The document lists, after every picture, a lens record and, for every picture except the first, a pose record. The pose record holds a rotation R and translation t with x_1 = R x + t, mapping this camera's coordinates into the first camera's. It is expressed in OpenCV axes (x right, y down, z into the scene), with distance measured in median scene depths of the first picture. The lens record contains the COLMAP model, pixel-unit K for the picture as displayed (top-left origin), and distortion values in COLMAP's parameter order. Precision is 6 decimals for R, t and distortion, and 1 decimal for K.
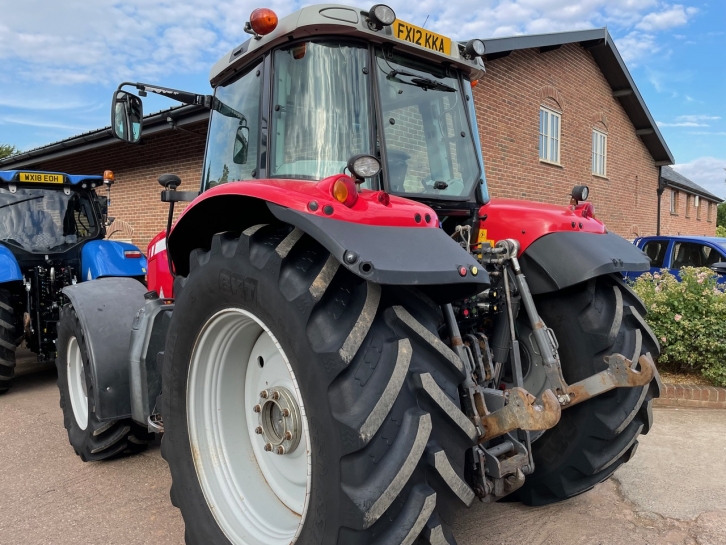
lens RADIAL K [[545.4, 0, 360.9], [0, 545.4, 264.2], [0, 0, 1]] dist [0.089089, -0.115891]
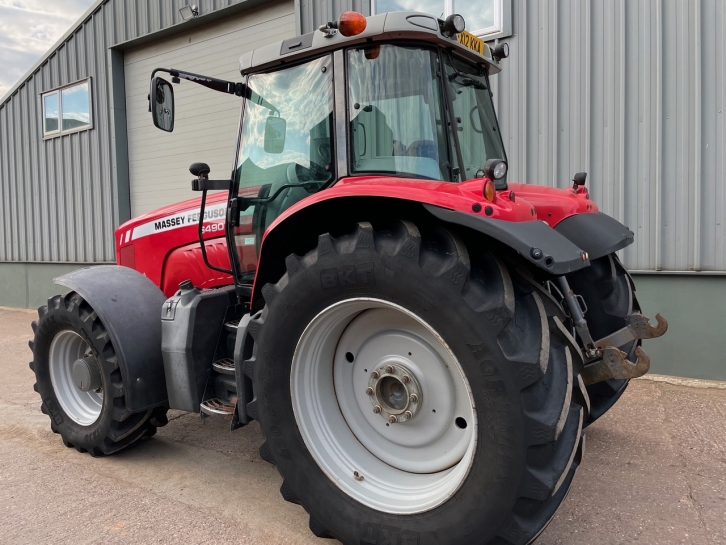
lens RADIAL K [[545.4, 0, 360.9], [0, 545.4, 264.2], [0, 0, 1]] dist [0.089089, -0.115891]
pose [[0.971309, -0.050273, 0.232447, -0.361023], [0.035056, 0.996991, 0.069138, -0.046232], [-0.235223, -0.059005, 0.970149, -0.046623]]
